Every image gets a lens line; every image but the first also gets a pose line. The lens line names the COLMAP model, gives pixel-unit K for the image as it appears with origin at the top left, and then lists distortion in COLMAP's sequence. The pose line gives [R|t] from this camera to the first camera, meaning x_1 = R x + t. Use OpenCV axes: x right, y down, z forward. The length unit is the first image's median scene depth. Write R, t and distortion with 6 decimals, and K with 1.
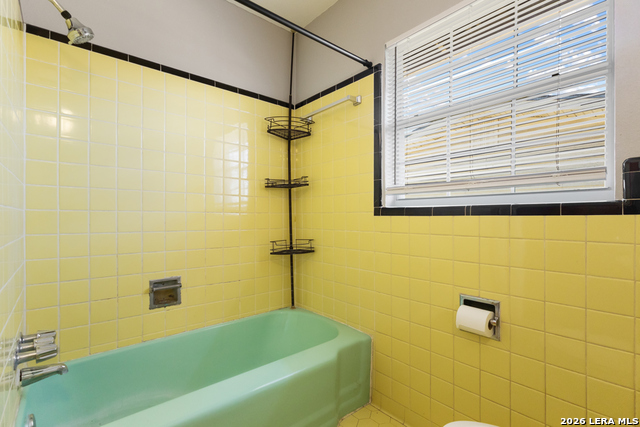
lens RADIAL K [[300.2, 0, 321.0], [0, 300.2, 218.7], [0, 0, 1]] dist [0.002266, -0.000306]
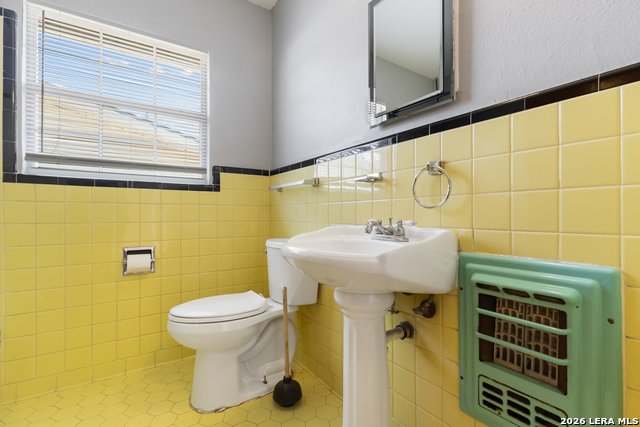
lens RADIAL K [[300.2, 0, 320.7], [0, 300.2, 213.2], [0, 0, 1]] dist [0.002266, -0.000306]
pose [[0.123751, 0.004574, 0.992303, -0.574360], [-0.000256, 0.999989, -0.004578, 0.084487], [-0.992313, 0.000313, 0.123751, -0.004662]]
